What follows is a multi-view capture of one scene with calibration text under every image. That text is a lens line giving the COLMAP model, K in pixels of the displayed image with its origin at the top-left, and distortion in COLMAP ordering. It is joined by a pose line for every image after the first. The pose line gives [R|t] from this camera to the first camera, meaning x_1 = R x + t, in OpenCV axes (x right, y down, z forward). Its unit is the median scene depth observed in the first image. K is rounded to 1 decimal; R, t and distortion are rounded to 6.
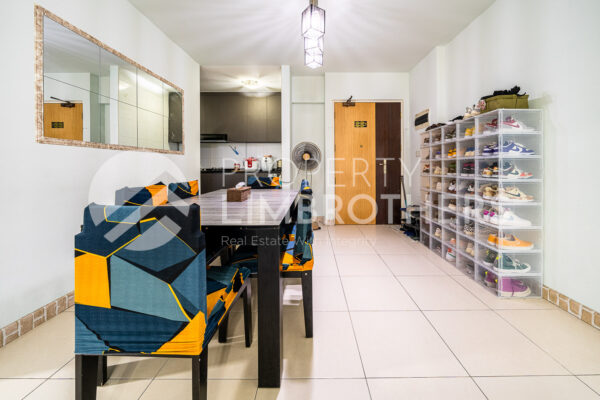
lens RADIAL K [[215.4, 0, 315.8], [0, 215.4, 168.6], [0, 0, 1]] dist [0.000954, 0.000049]
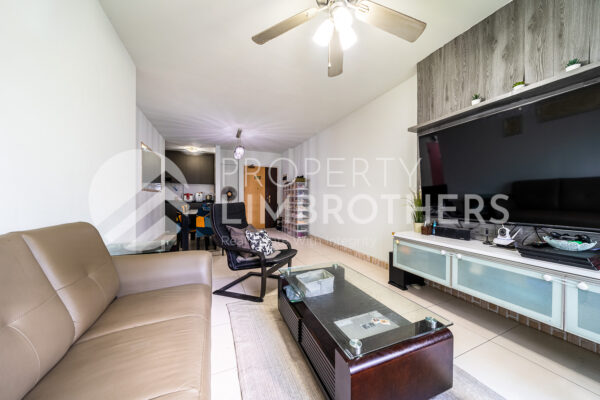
lens RADIAL K [[215.4, 0, 300.9], [0, 215.4, 200.9], [0, 0, 1]] dist [0.000954, 0.000049]
pose [[0.929558, -0.001484, 0.368672, -0.165710], [0.000488, 0.999996, 0.002794, 0.003387], [-0.368675, -0.002418, 0.929555, -1.057772]]
